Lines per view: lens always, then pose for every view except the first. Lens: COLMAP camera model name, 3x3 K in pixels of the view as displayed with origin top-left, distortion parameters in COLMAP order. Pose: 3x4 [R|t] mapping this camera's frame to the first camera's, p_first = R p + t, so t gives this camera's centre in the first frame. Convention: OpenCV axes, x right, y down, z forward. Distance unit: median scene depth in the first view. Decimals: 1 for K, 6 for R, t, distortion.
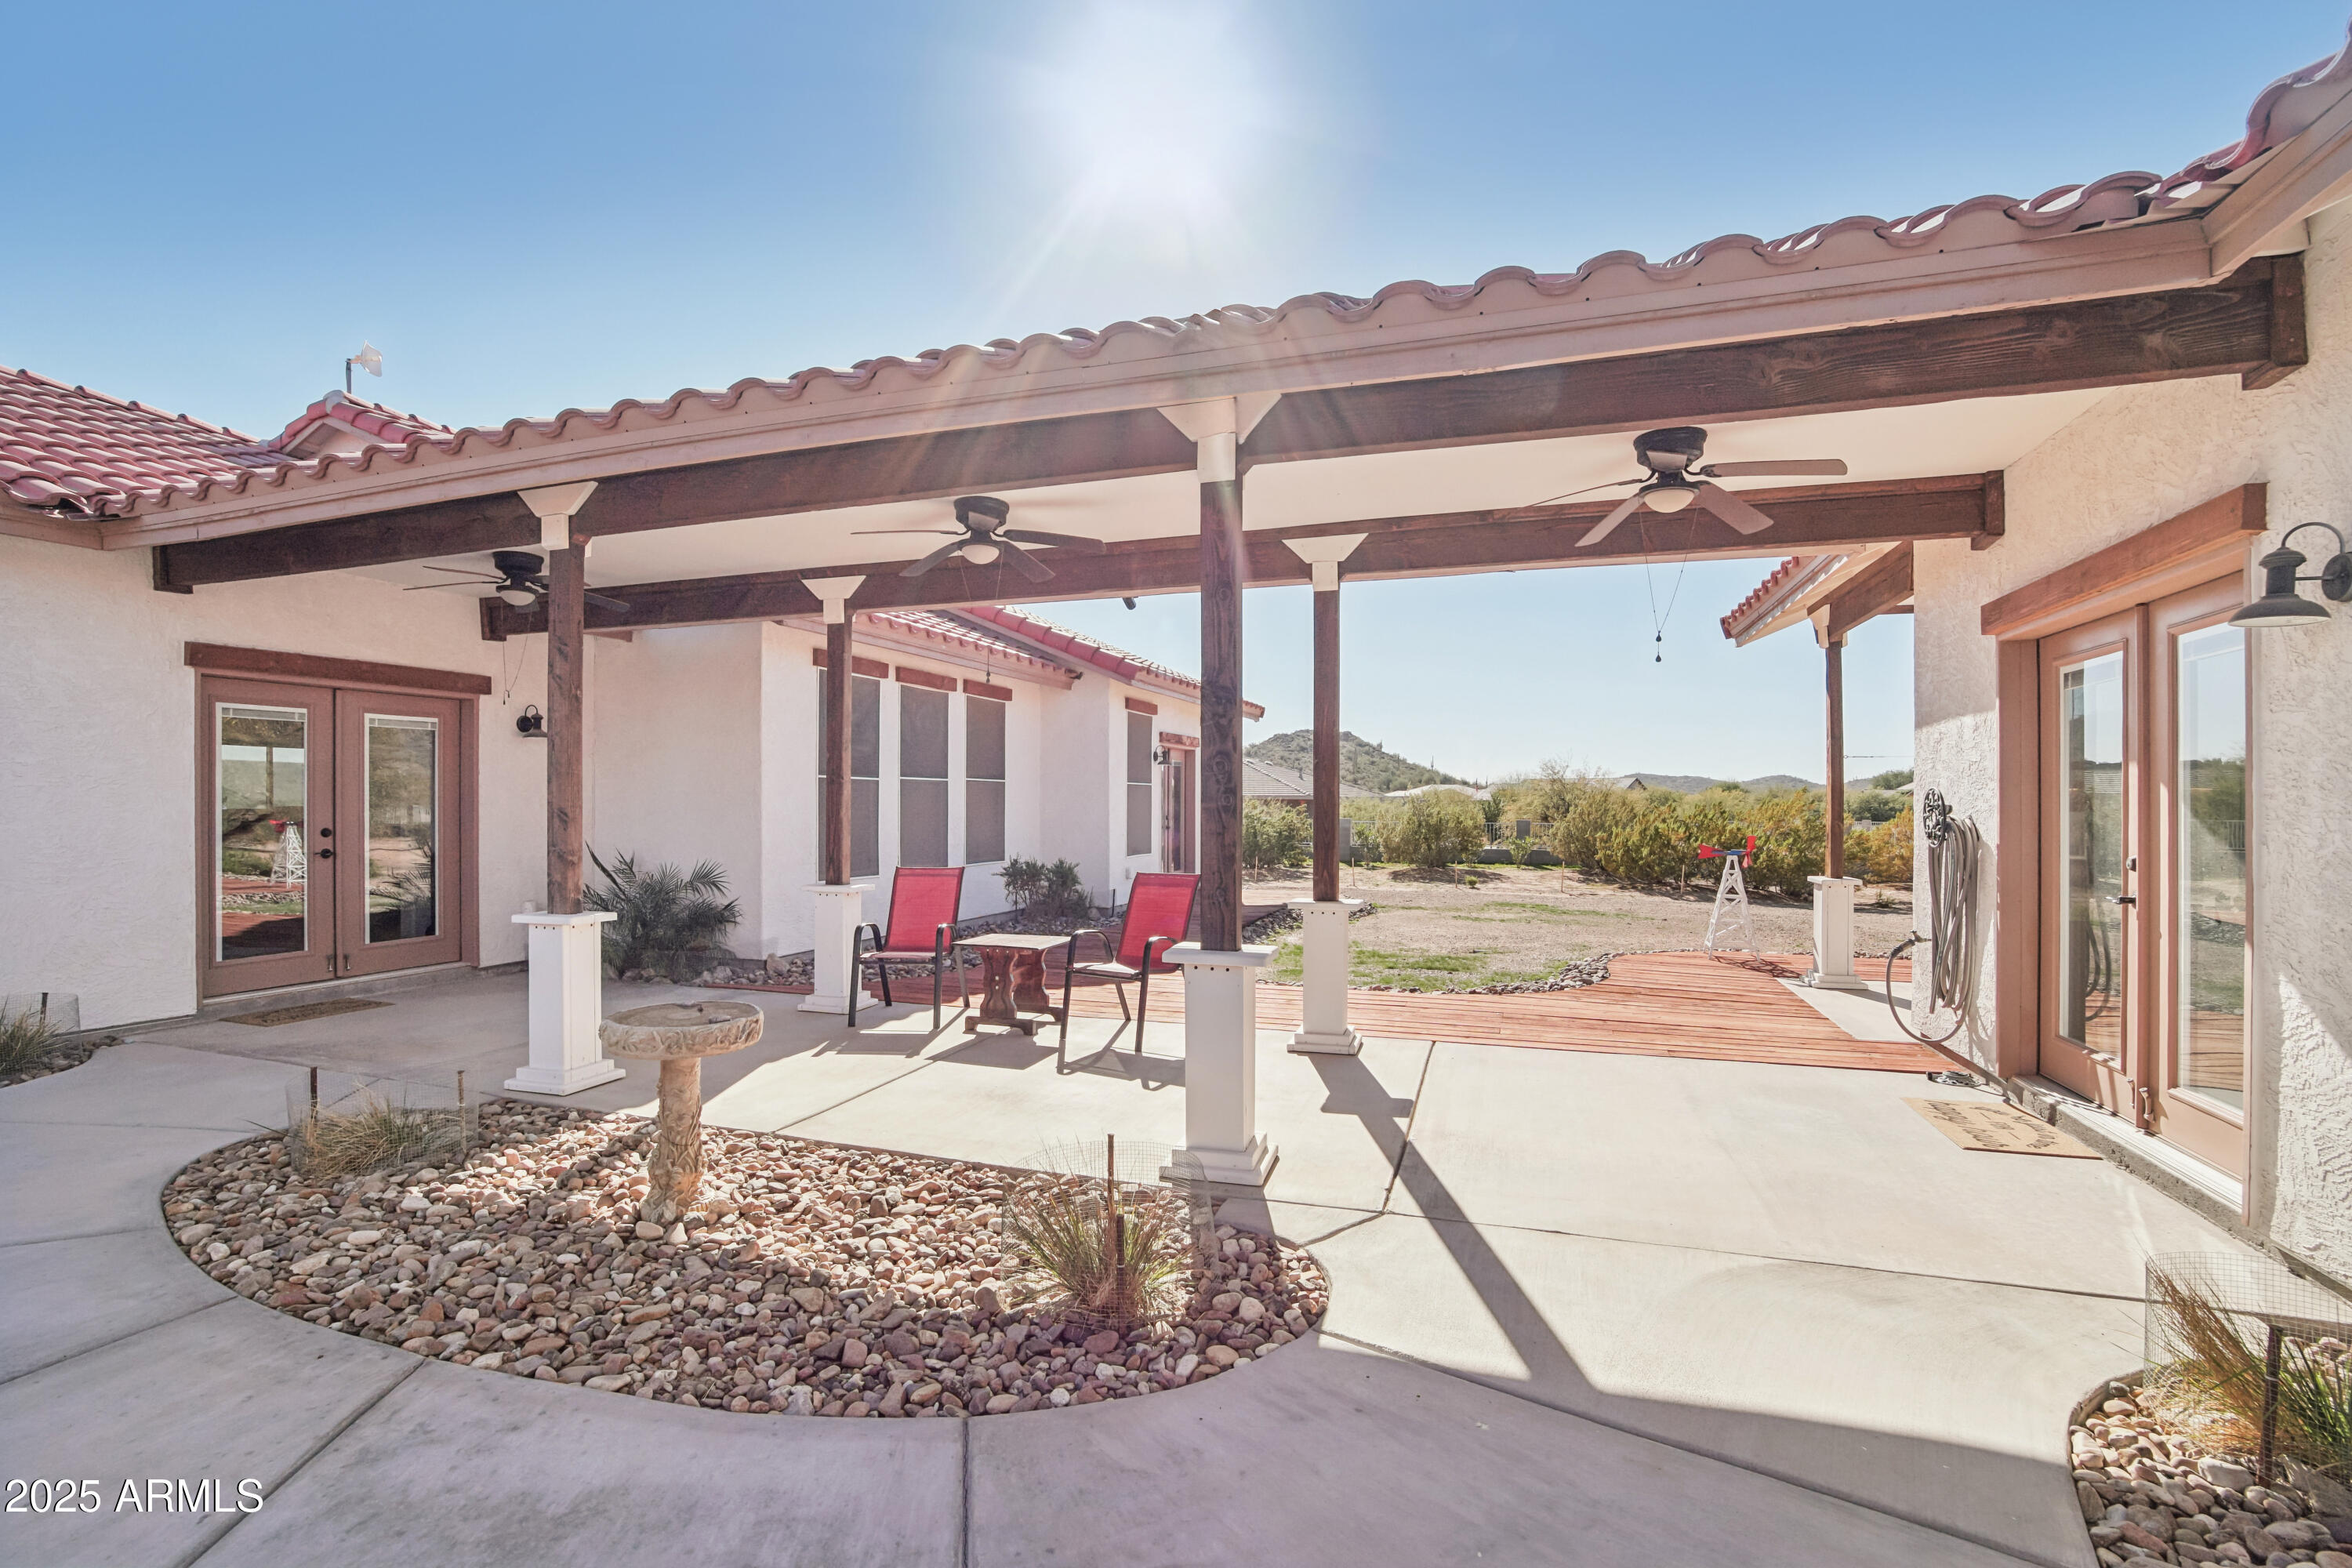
lens RADIAL K [[1064.3, 0, 1167.5], [0, 1064.3, 796.2], [0, 0, 1]] dist [-0.003799, -0.000471]
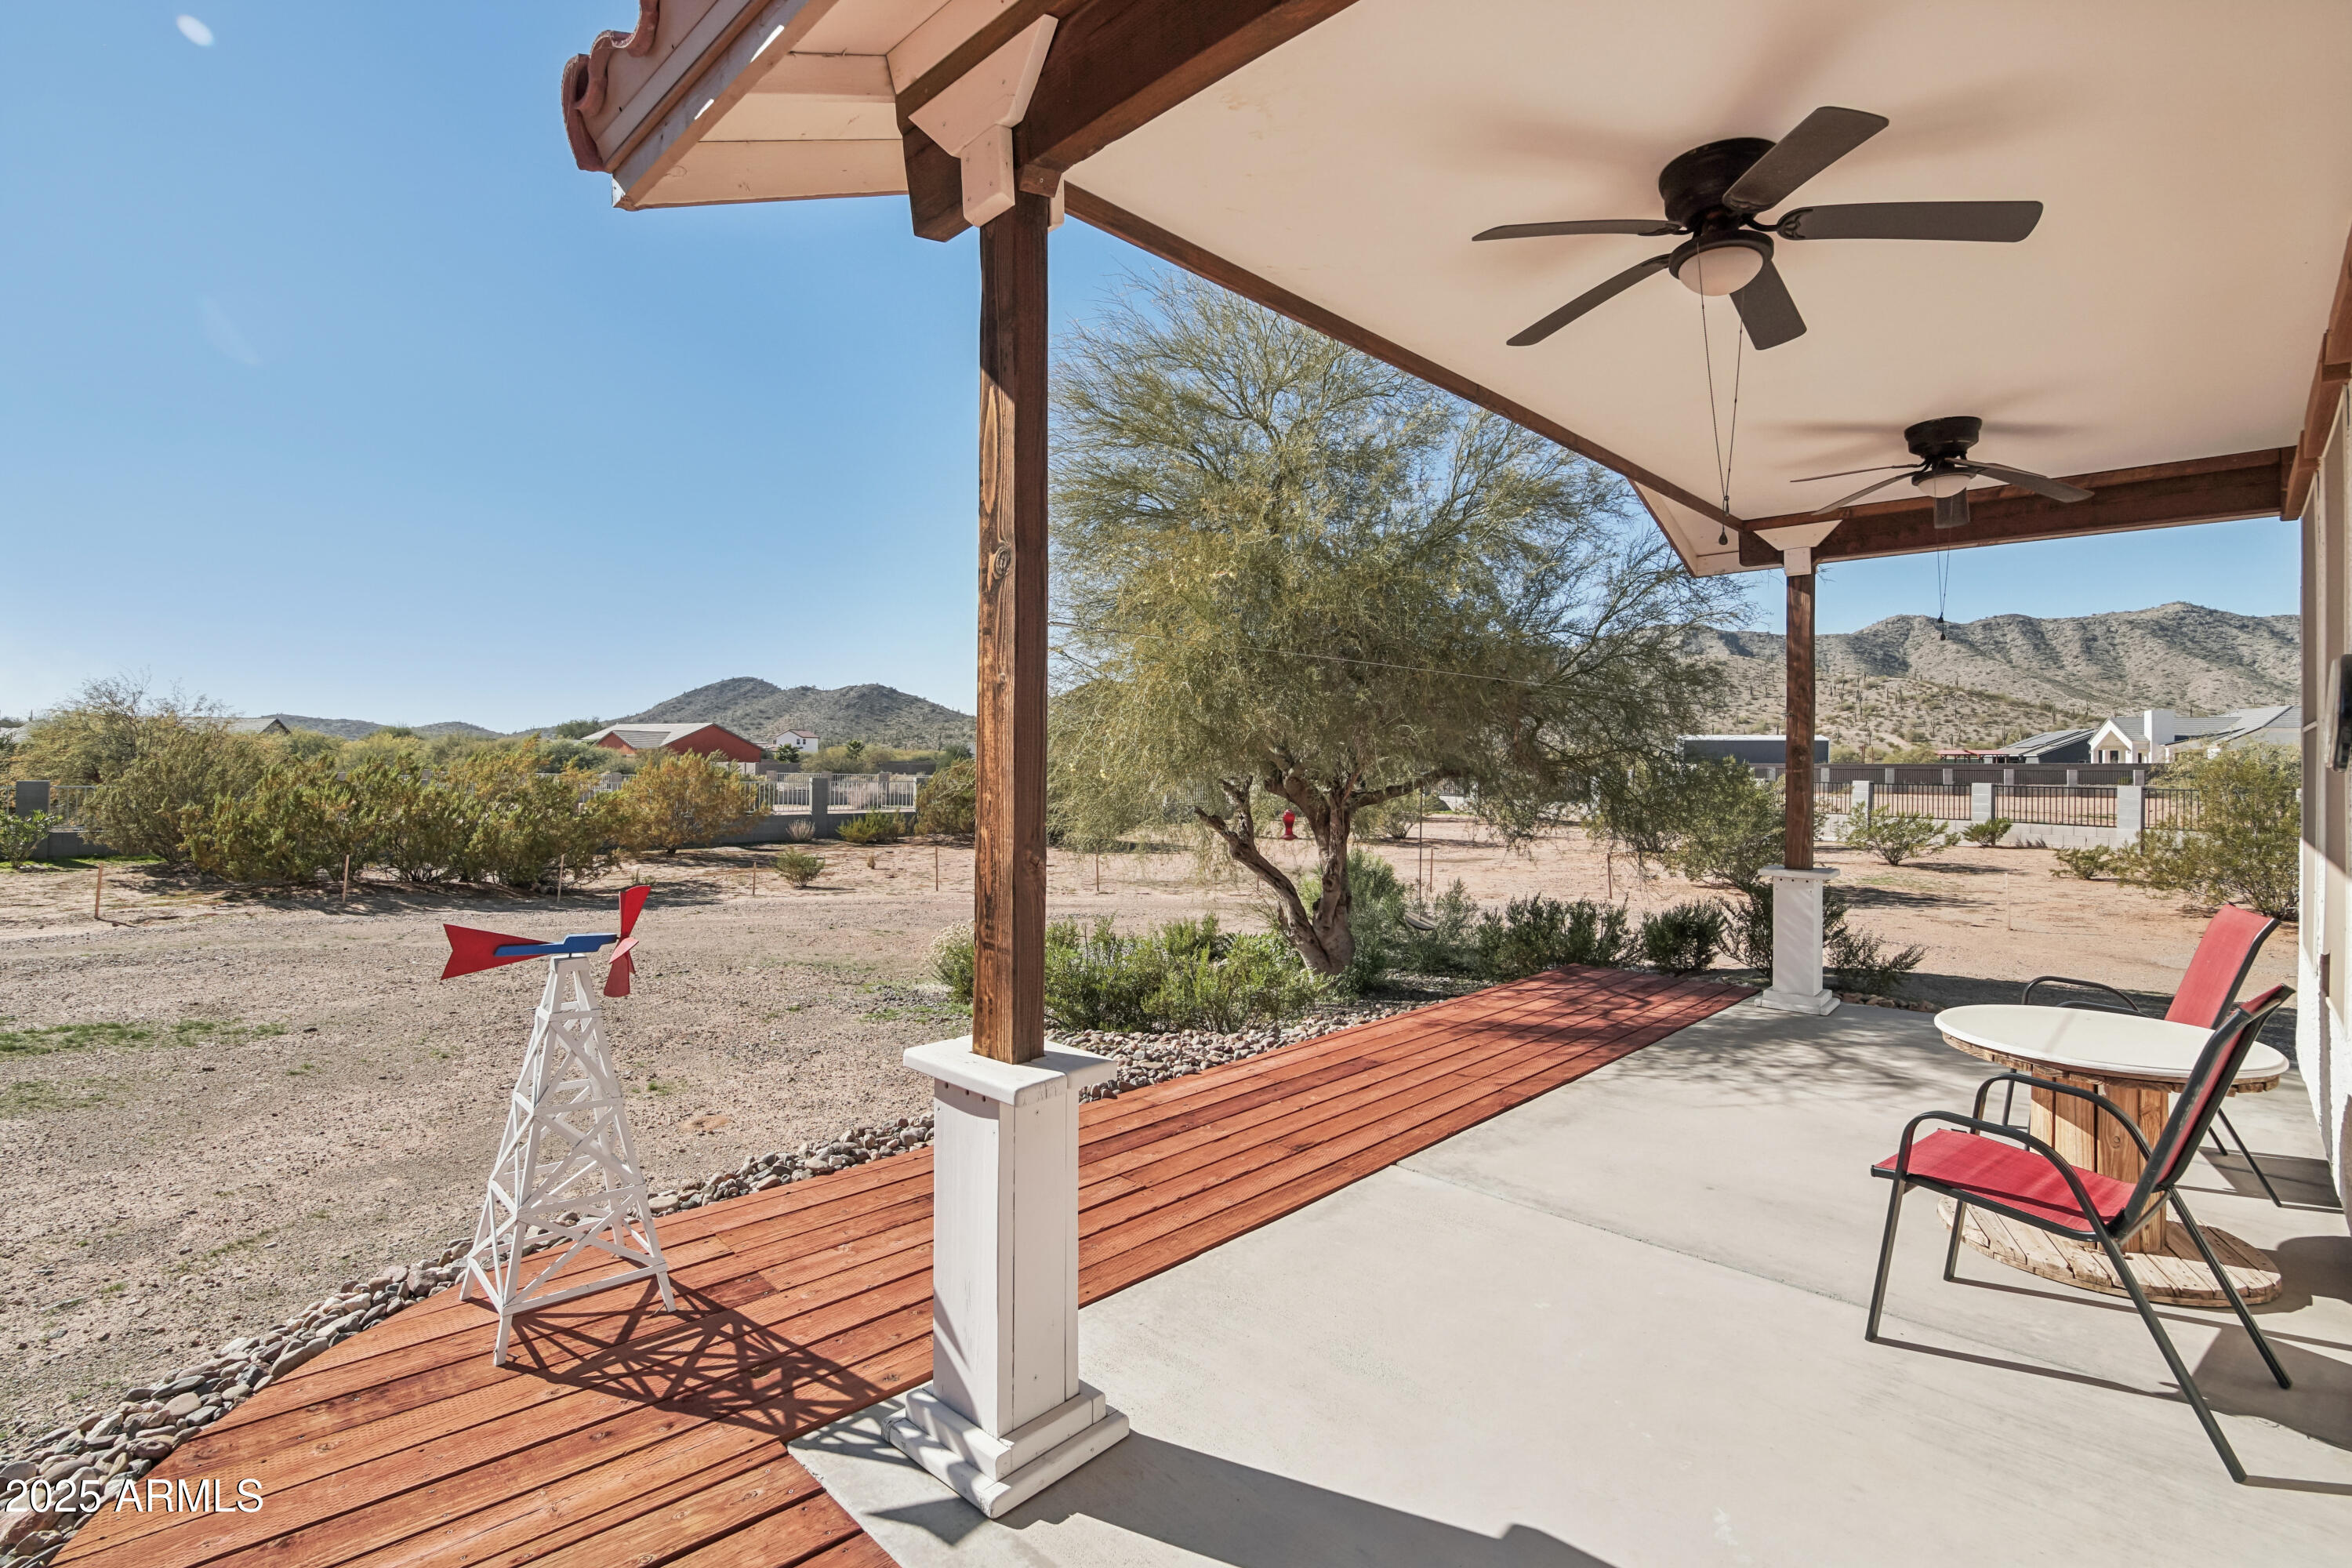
lens RADIAL K [[1064.3, 0, 1170.6], [0, 1064.3, 769.9], [0, 0, 1]] dist [-0.003799, -0.000471]
pose [[0.439554, -0.007149, 0.898188, 0.120016], [-0.014426, 0.999783, 0.015018, -0.002097], [-0.898100, -0.019559, 0.439355, 0.255033]]
